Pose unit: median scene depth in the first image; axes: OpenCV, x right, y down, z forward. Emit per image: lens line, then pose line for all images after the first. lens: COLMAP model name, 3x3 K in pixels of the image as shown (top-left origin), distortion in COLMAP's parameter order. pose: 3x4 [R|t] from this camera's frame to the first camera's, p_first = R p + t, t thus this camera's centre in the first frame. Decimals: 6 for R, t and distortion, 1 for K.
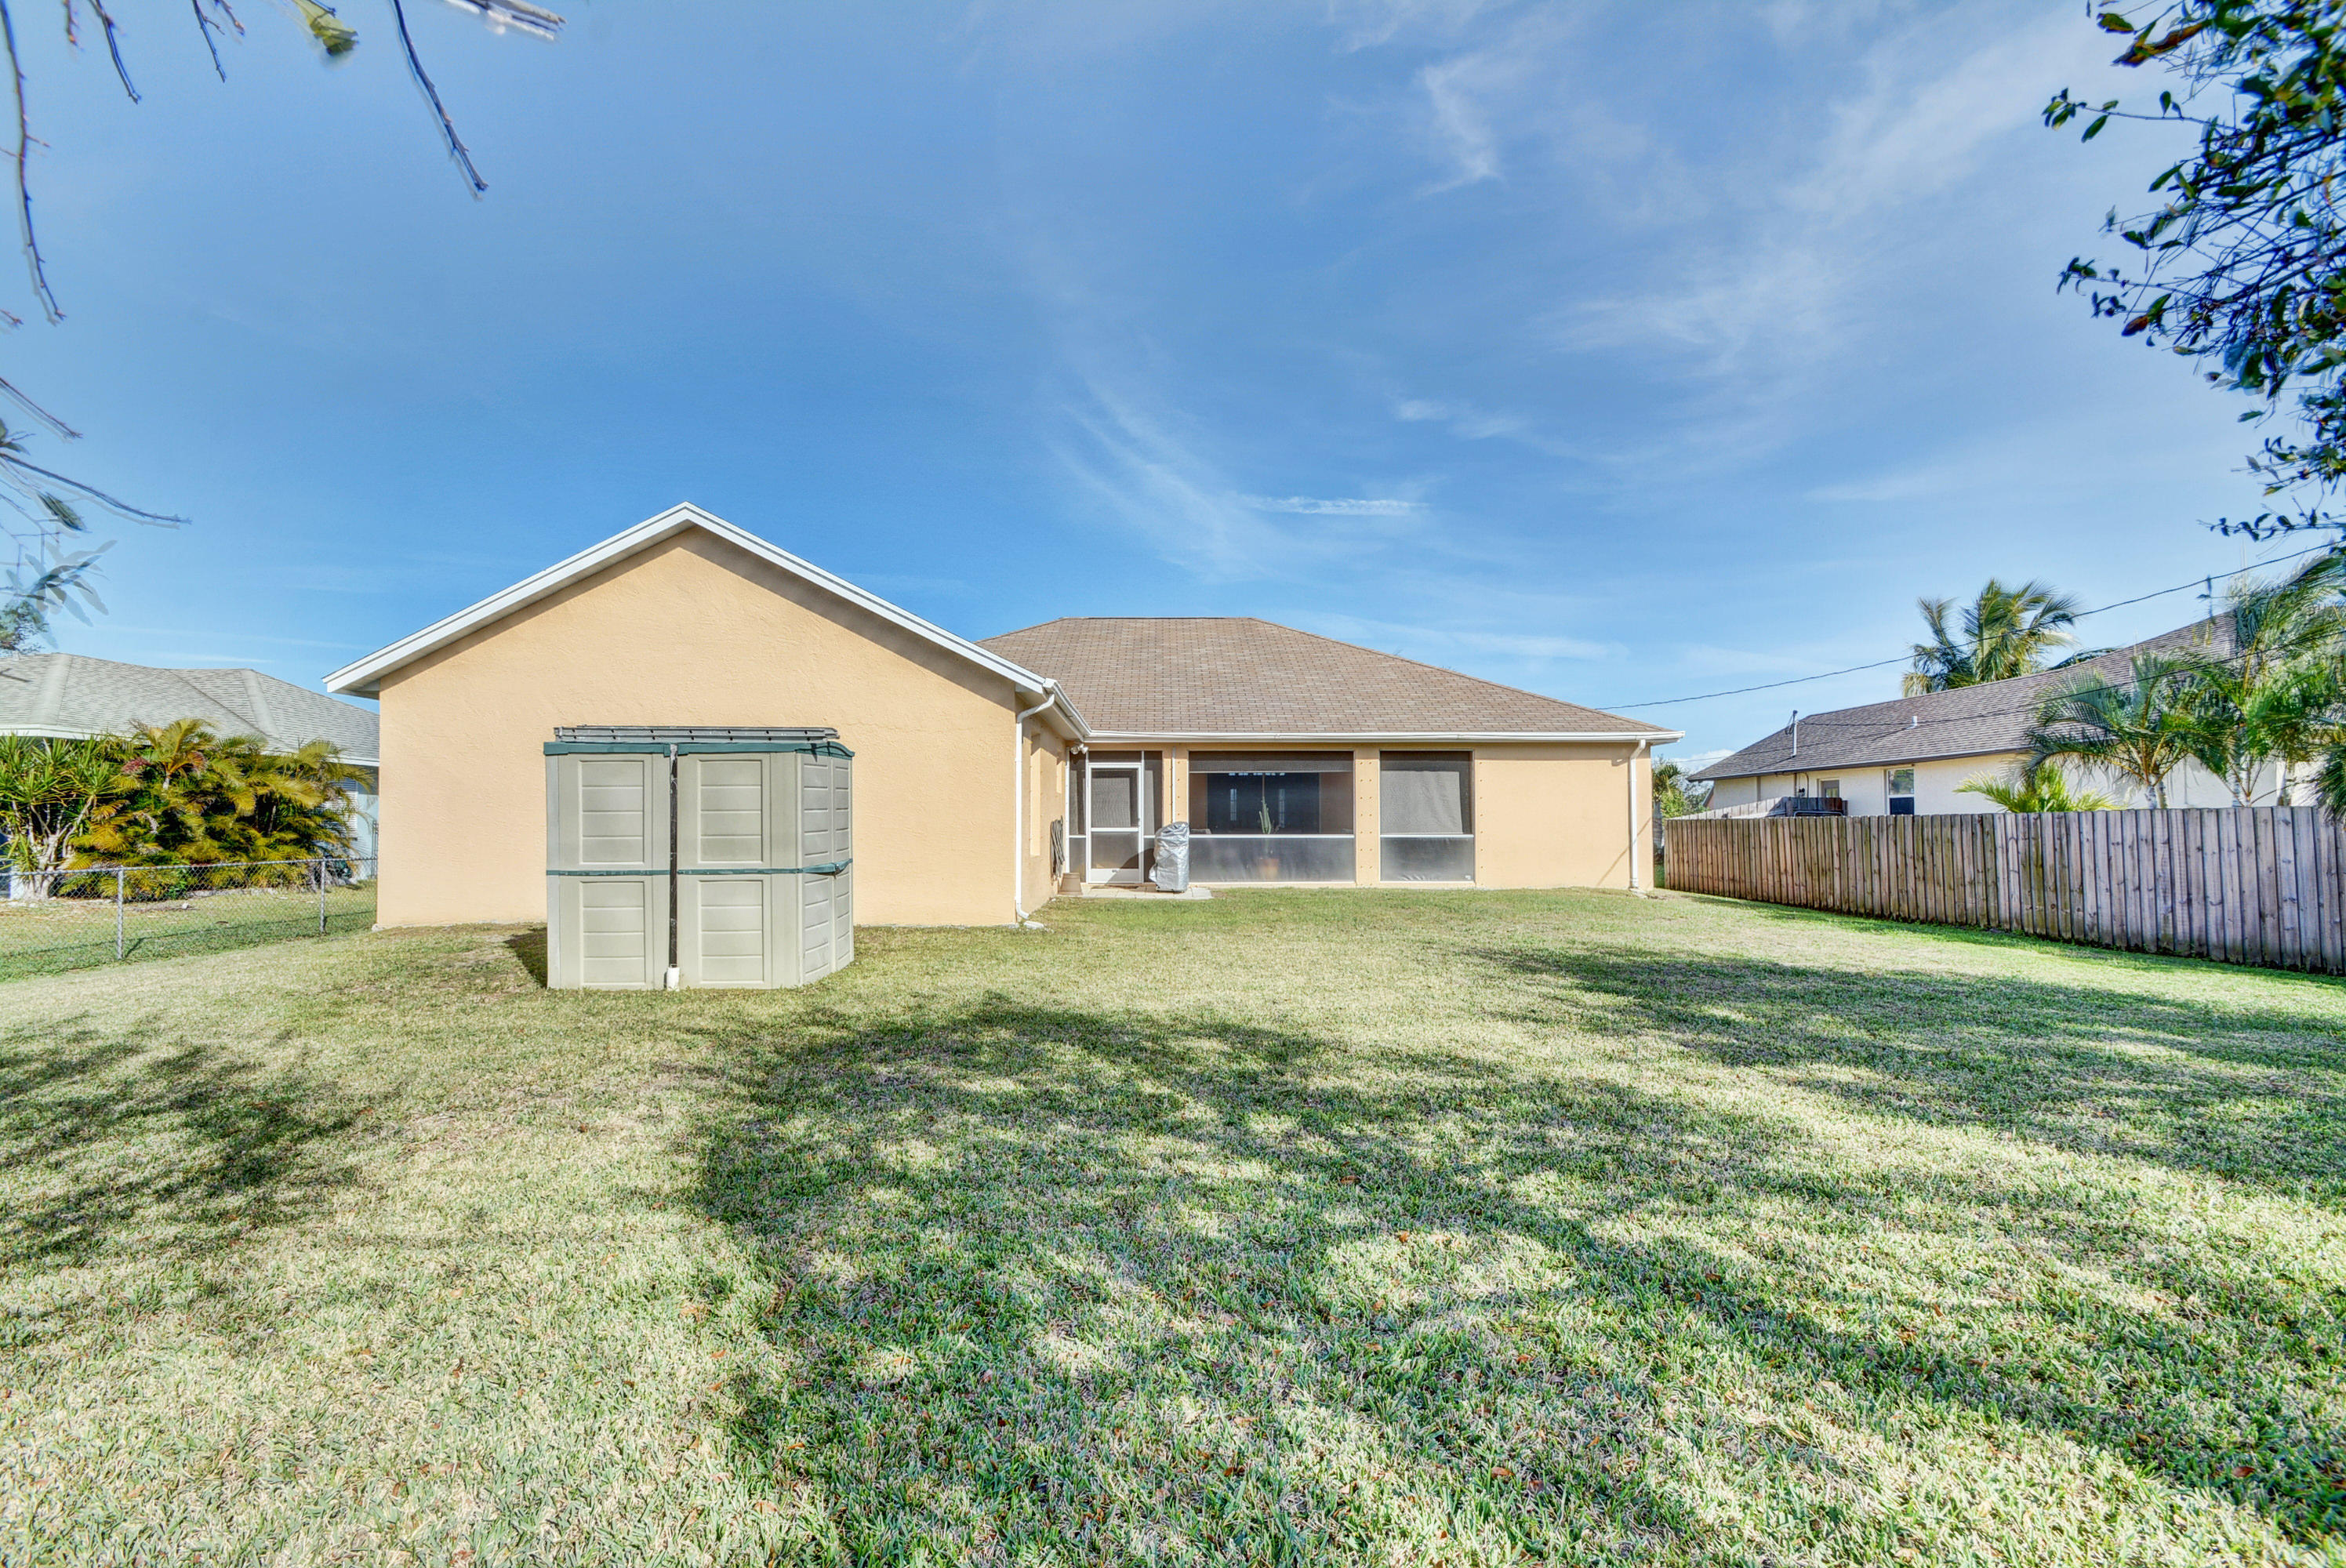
lens RADIAL K [[1031.8, 0, 1173.1], [0, 1031.8, 793.4], [0, 0, 1]] dist [-0.009042, -0.002372]
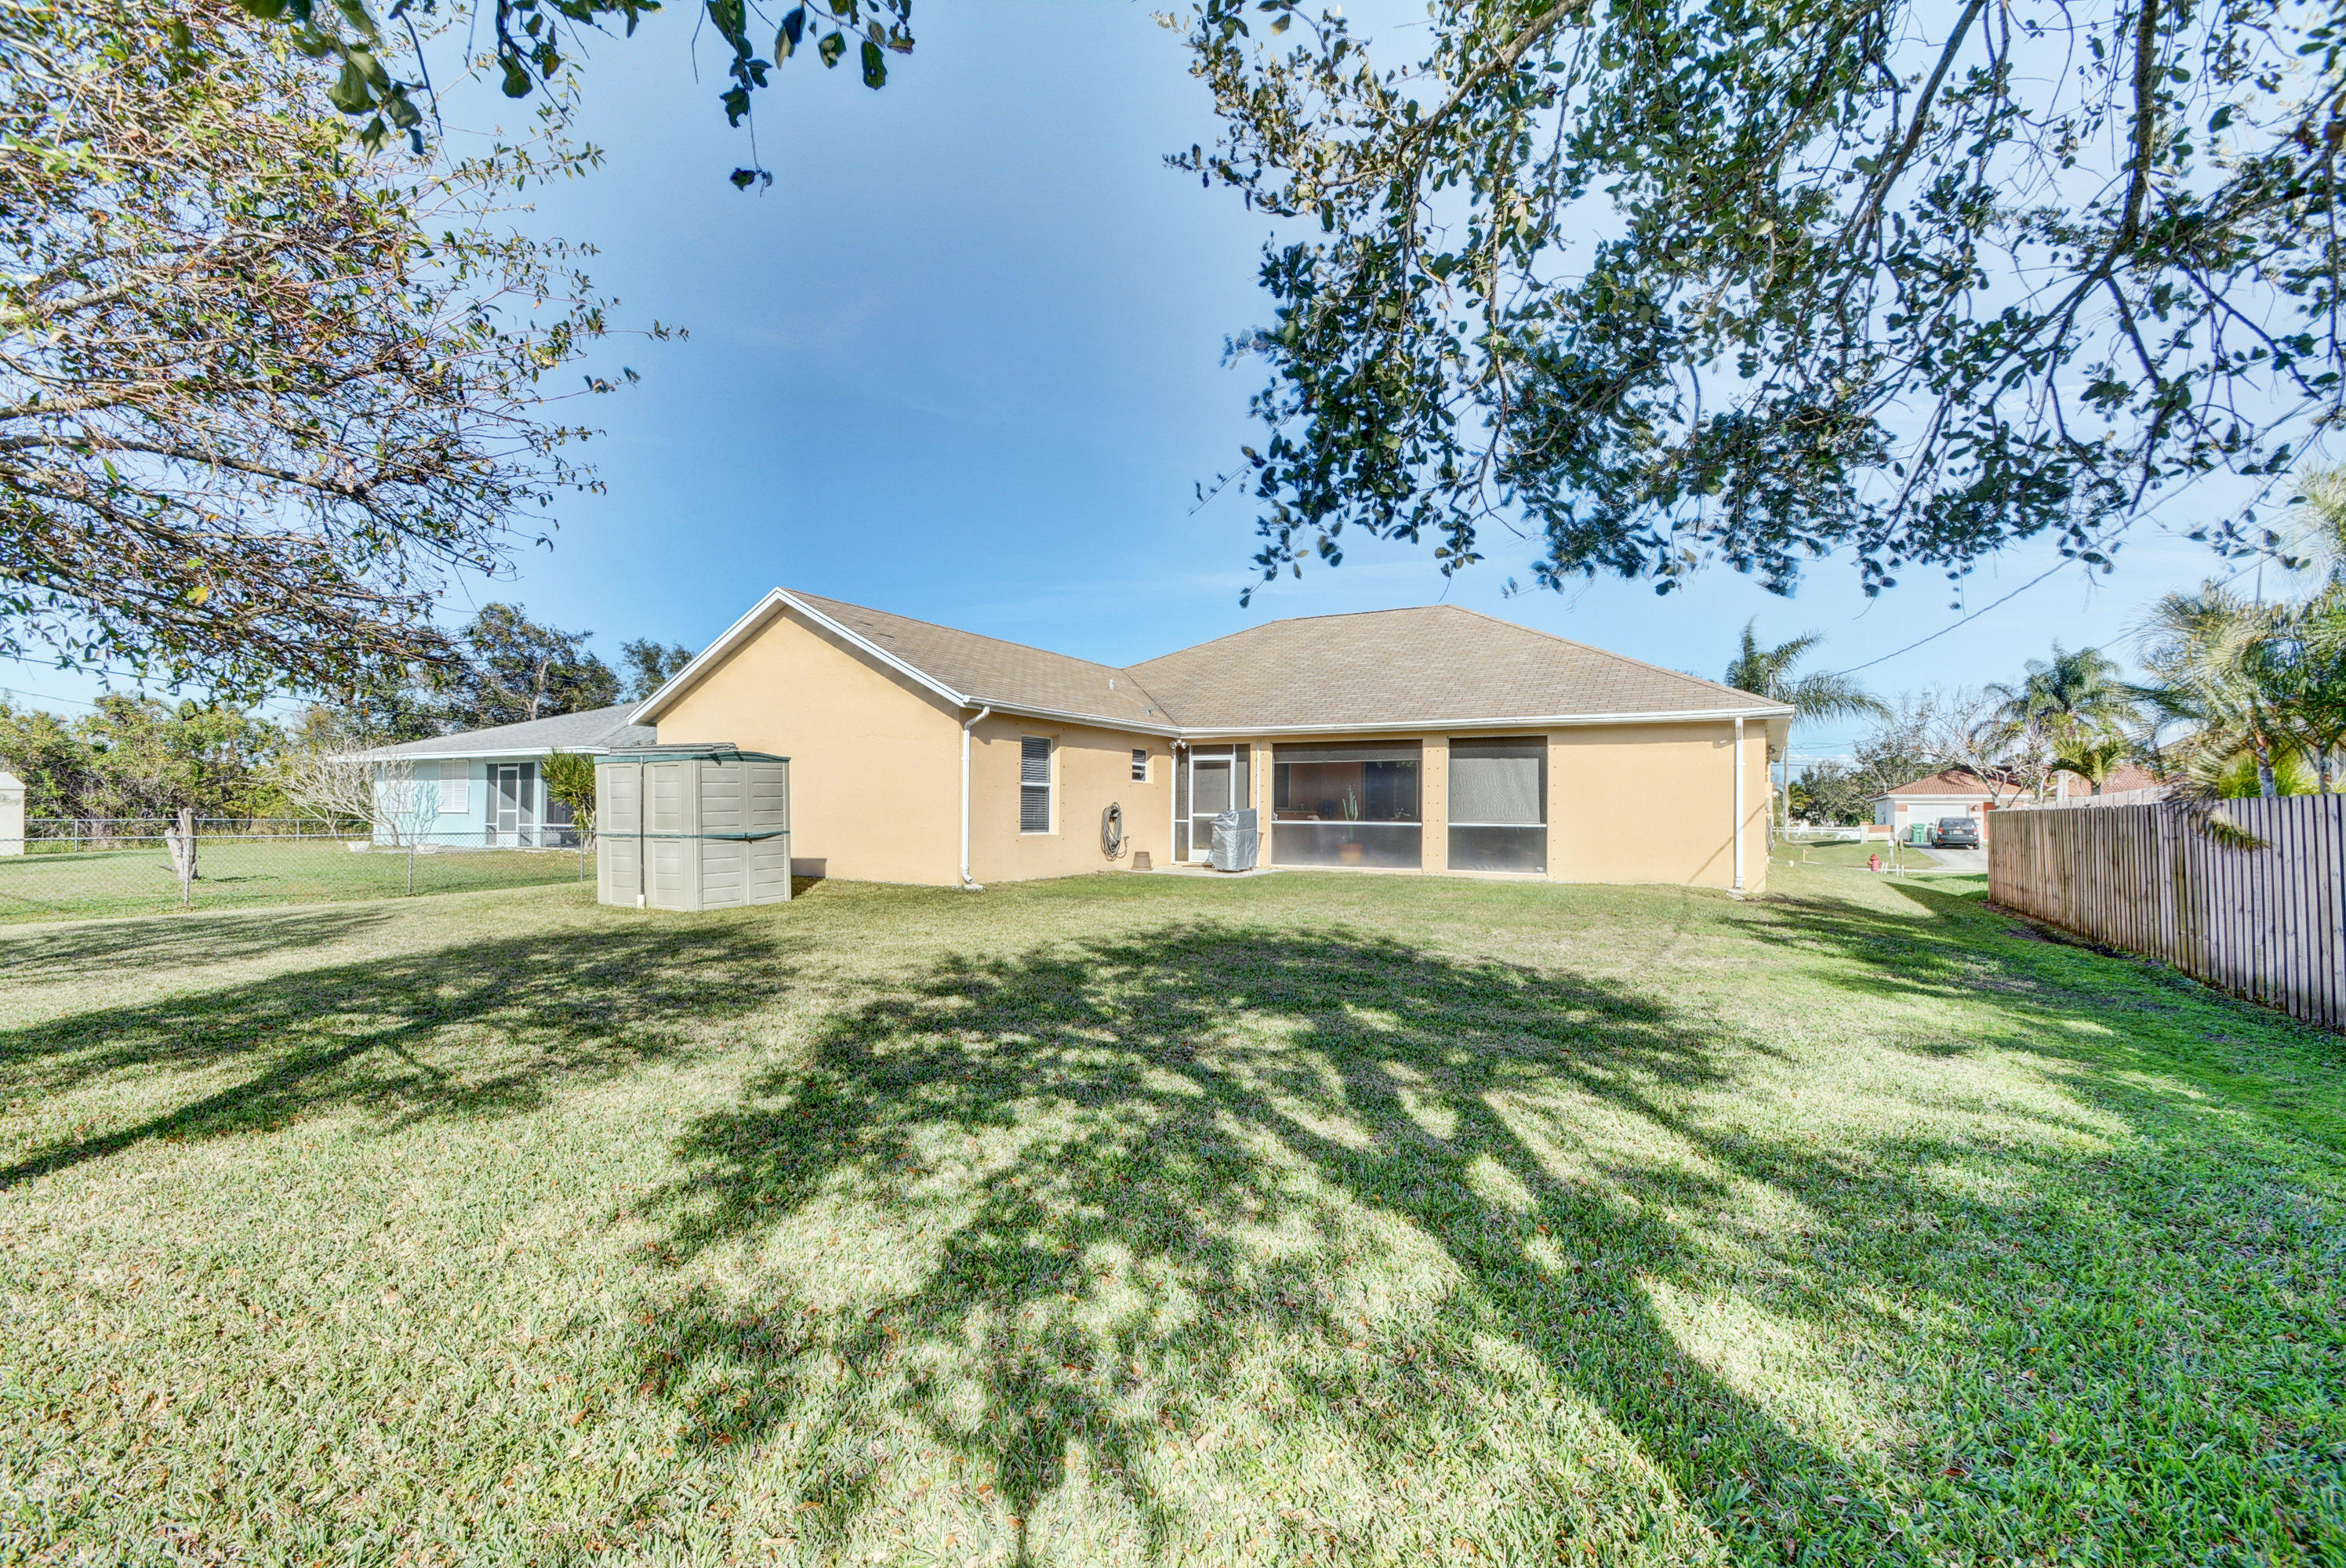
lens RADIAL K [[1031.8, 0, 1178.6], [0, 1031.8, 778.8], [0, 0, 1]] dist [-0.009042, -0.002372]
pose [[0.854071, -0.007257, -0.520105, 0.493462], [0.006492, 0.999974, -0.003292, -0.000797], [0.520115, -0.000565, 0.854096, 0.026044]]
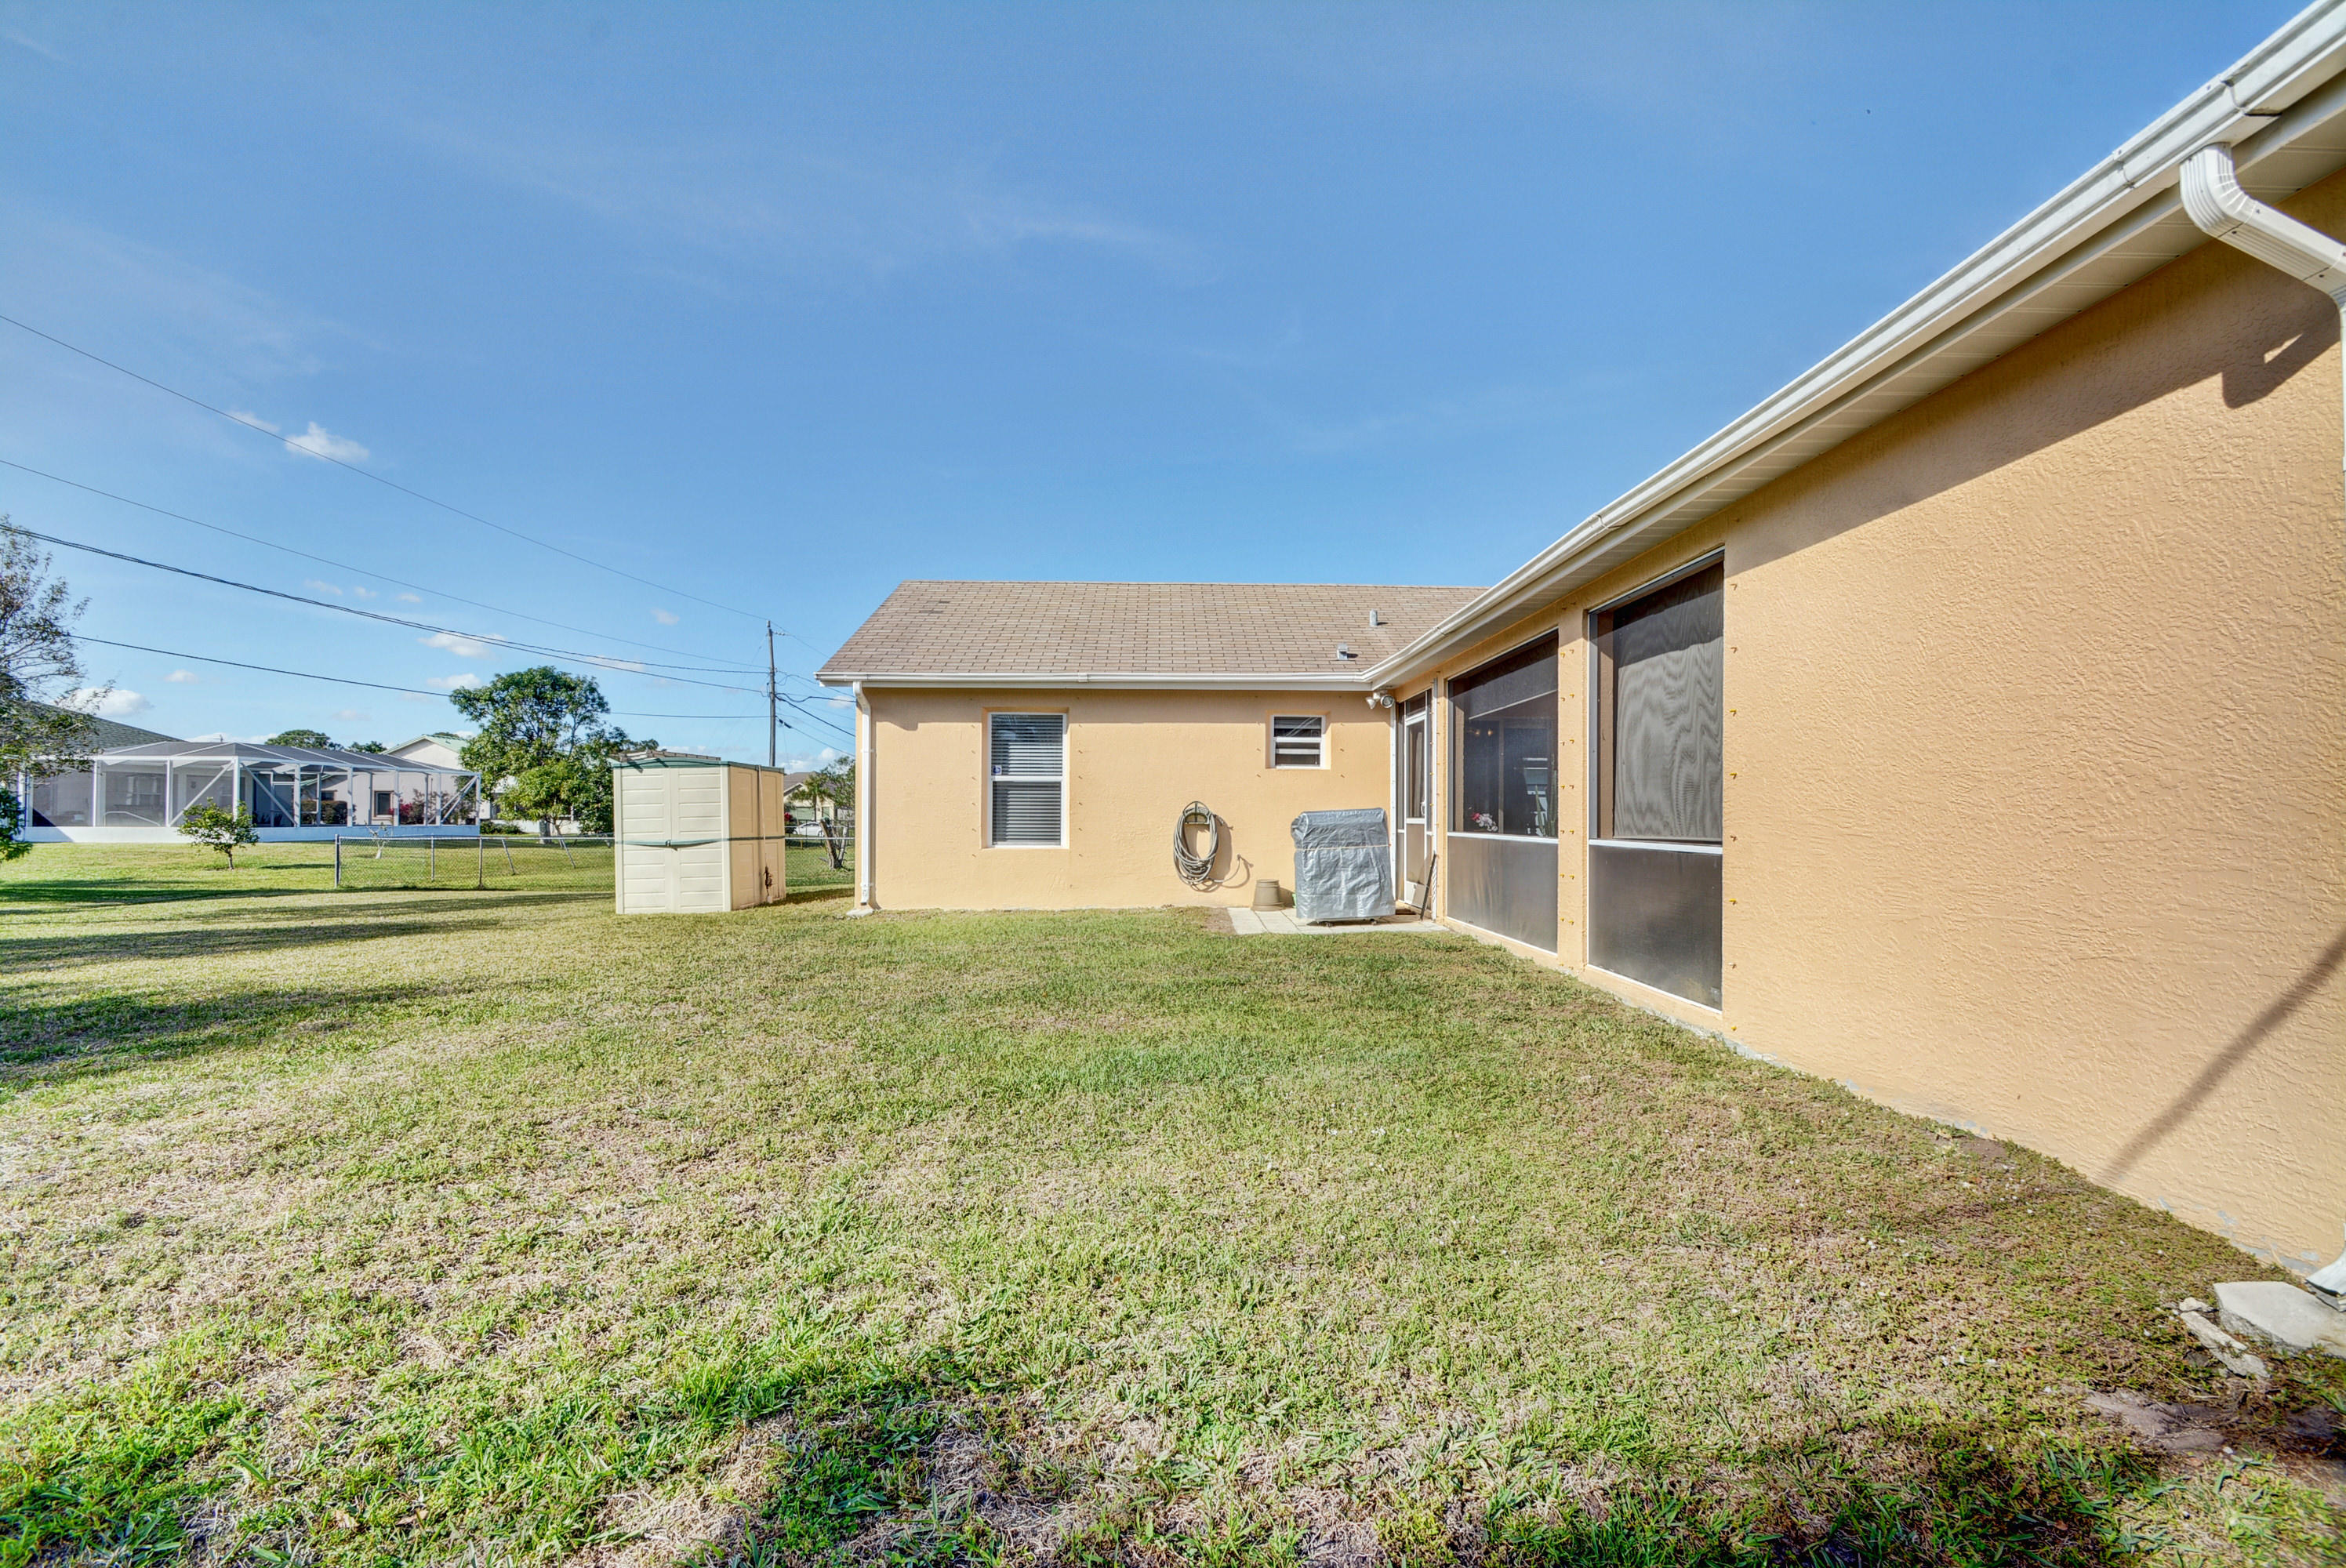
lens RADIAL K [[1031.8, 0, 1175.1], [0, 1031.8, 792.9], [0, 0, 1]] dist [-0.009042, -0.002372]
pose [[-0.039765, -0.019845, -0.999012, 0.572742], [0.031771, 0.999272, -0.021115, 0.026206], [0.998704, -0.032580, -0.039106, 0.865487]]
